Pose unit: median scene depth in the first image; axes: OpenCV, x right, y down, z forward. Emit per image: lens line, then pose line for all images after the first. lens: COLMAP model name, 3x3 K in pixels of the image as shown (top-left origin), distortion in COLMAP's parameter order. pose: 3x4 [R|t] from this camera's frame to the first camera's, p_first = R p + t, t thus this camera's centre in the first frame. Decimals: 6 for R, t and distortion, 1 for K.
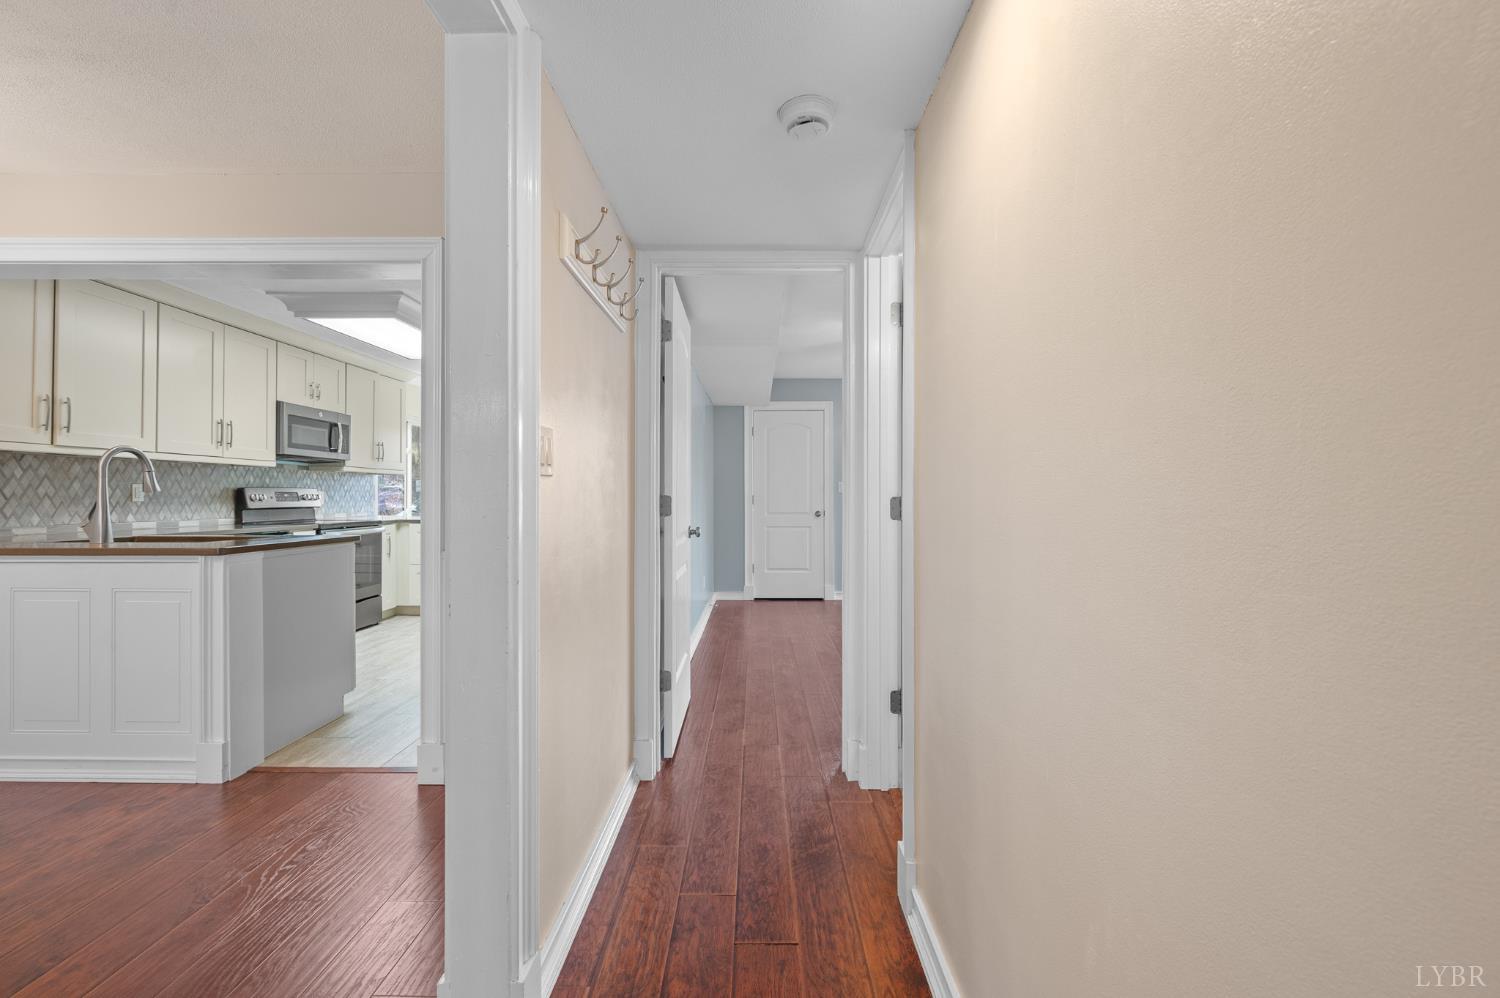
lens RADIAL K [[613.1, 0, 755.6], [0, 613.1, 496.7], [0, 0, 1]] dist [-0.000124, -0.000075]
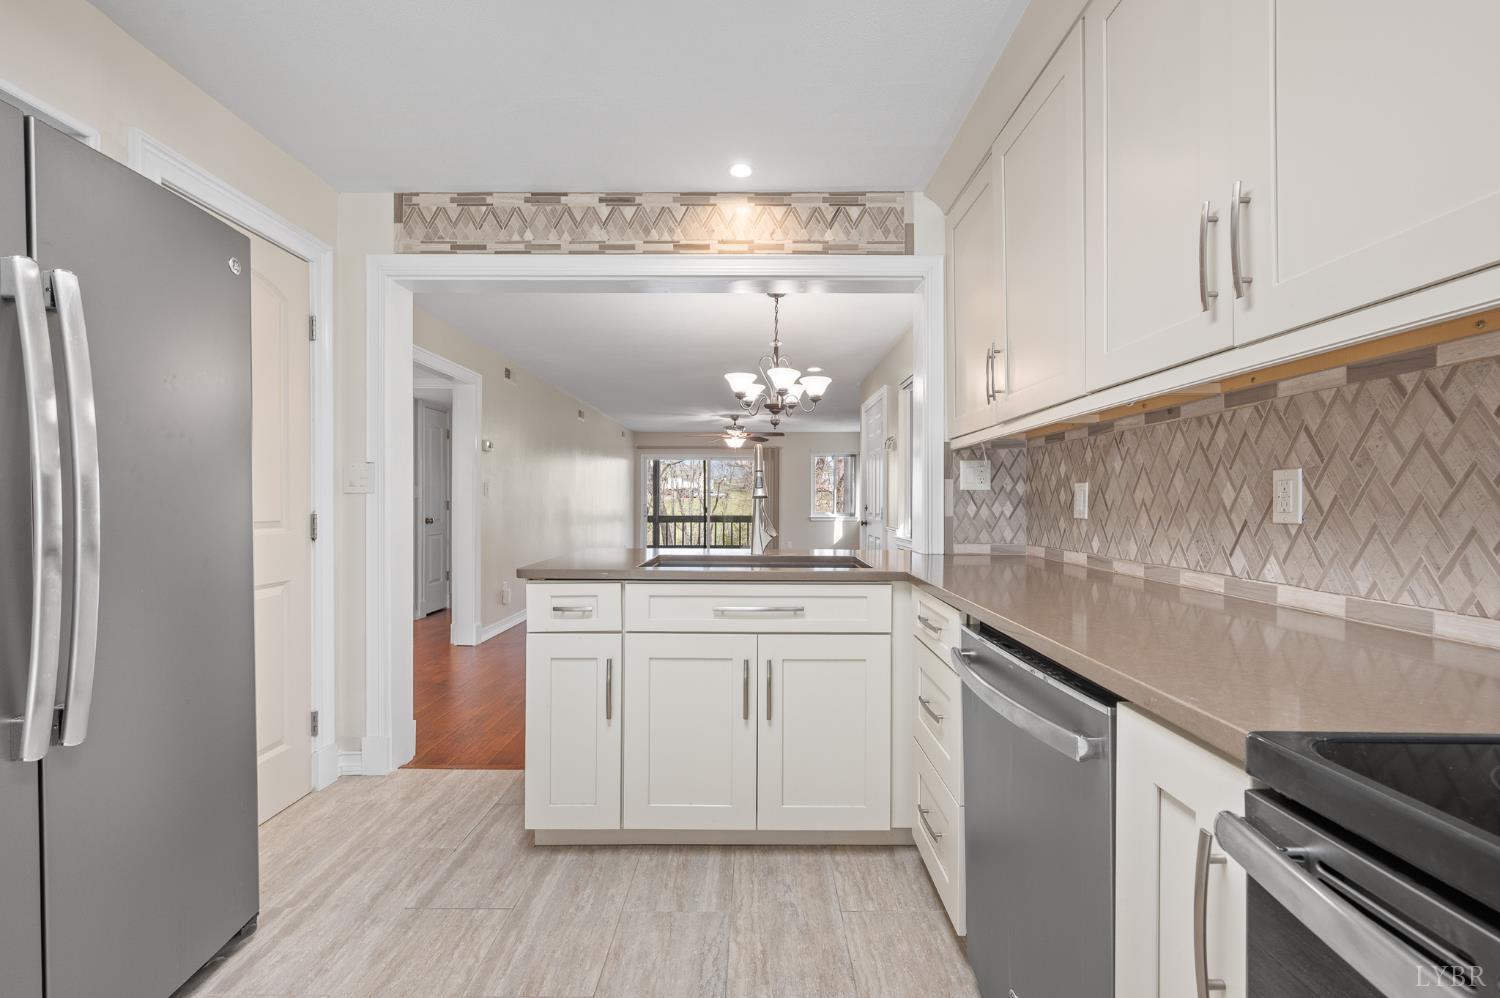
lens RADIAL K [[614.1, 0, 754.1], [0, 614.1, 500.3], [0, 0, 1]] dist [-0.001299, -0.000046]
pose [[-0.999960, -0.001080, -0.008904, -0.603576], [-0.001047, 0.999992, -0.003754, -0.002219], [0.008908, -0.003744, -0.999953, 1.109287]]
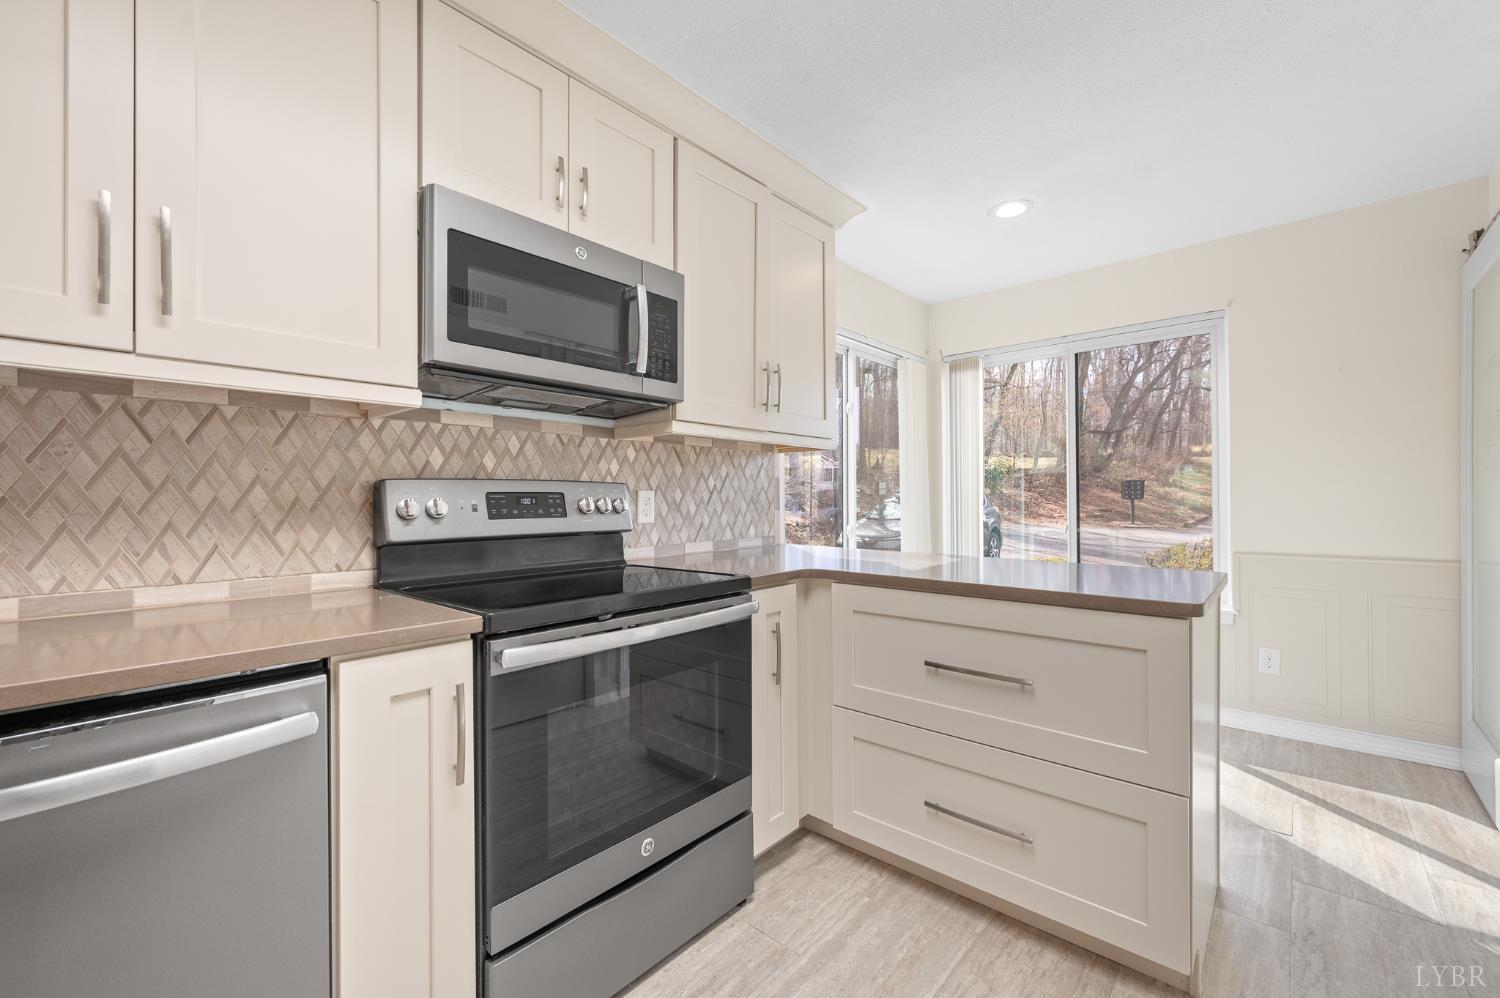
lens RADIAL K [[614.1, 0, 754.1], [0, 614.1, 500.3], [0, 0, 1]] dist [-0.001299, -0.000046]
pose [[0.758062, -0.001466, -0.652180, -0.457568], [0.004026, 0.999989, 0.002432, -0.003419], [0.652170, -0.004469, 0.758060, 0.870053]]
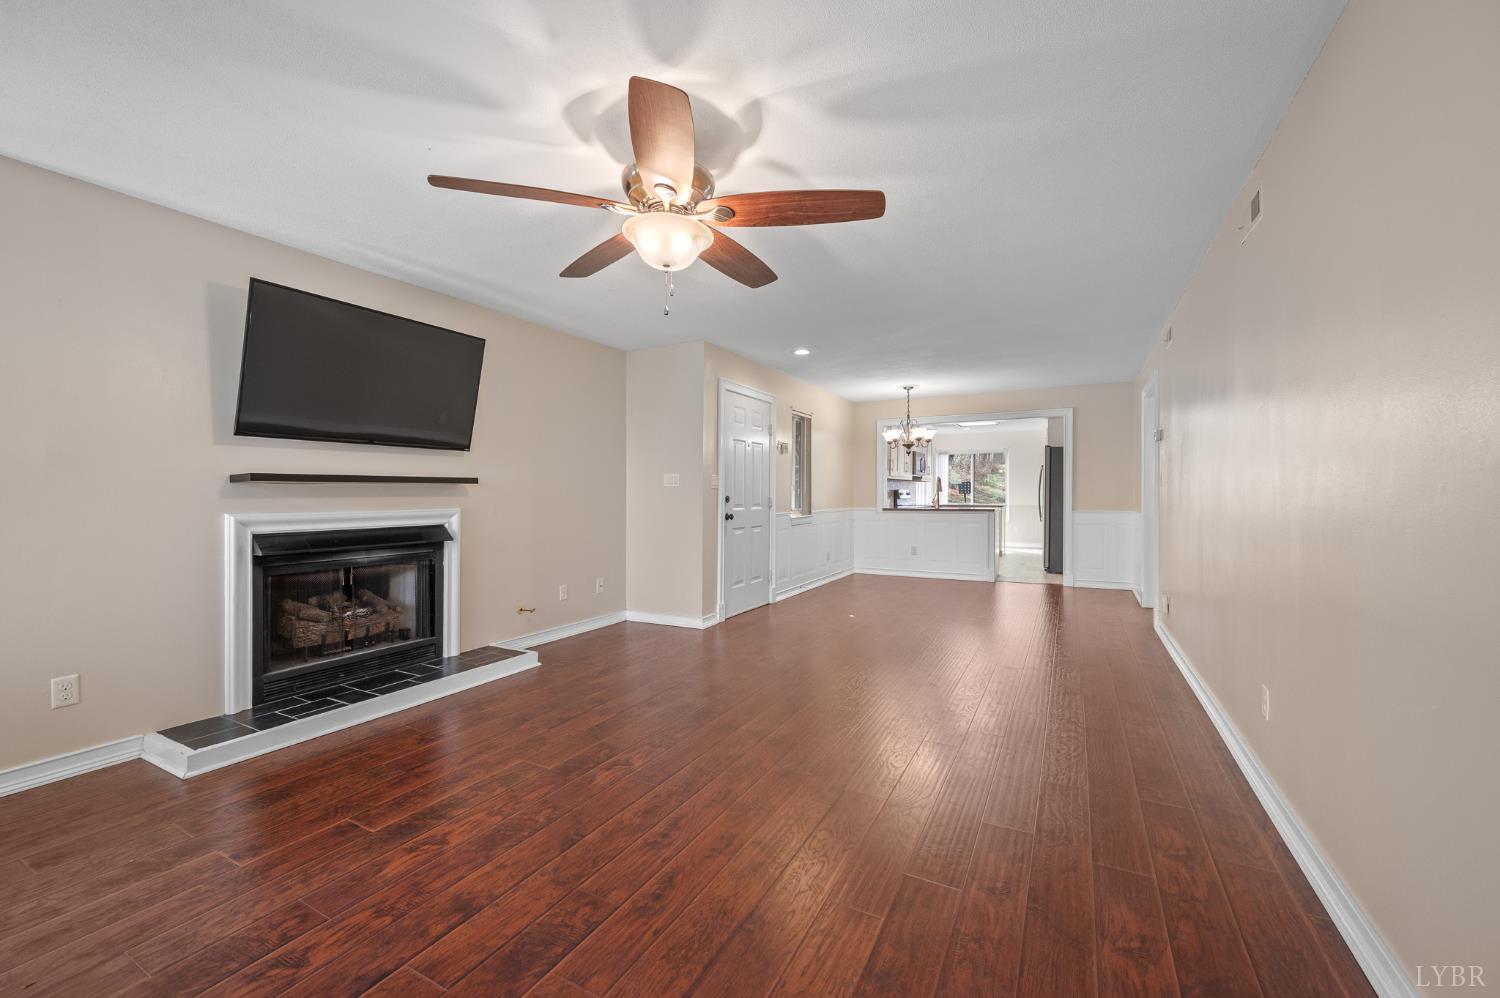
lens RADIAL K [[596.8, 0, 749.0], [0, 596.8, 496.5], [0, 0, 1]] dist [-0.002613, 0.000019]
pose [[0.885829, 0.005561, -0.463979, -0.289841], [-0.001955, 0.999964, 0.008254, -0.005959], [0.464008, -0.006405, 0.885808, -1.220762]]
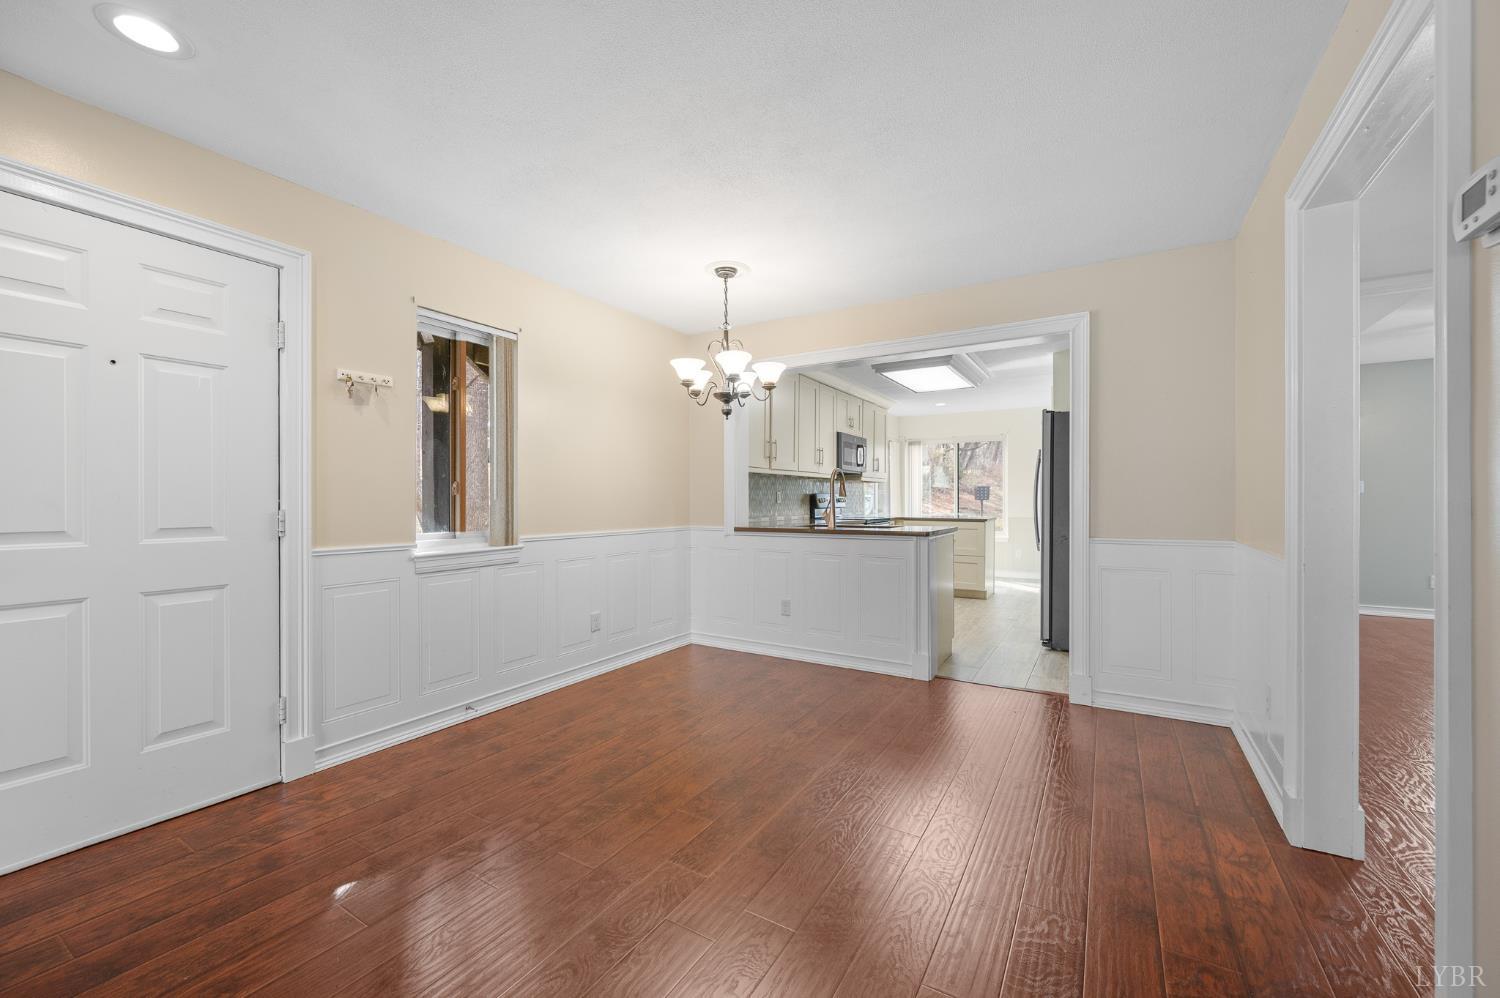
lens RADIAL K [[607.3, 0, 753.9], [0, 607.3, 503.1], [0, 0, 1]] dist [0.000567, 0.058775]
pose [[0.867807, 0.005855, -0.496867, -0.250000], [-0.002071, 0.999965, 0.008167, -0.003448], [0.496898, -0.006059, 0.867788, -0.306614]]
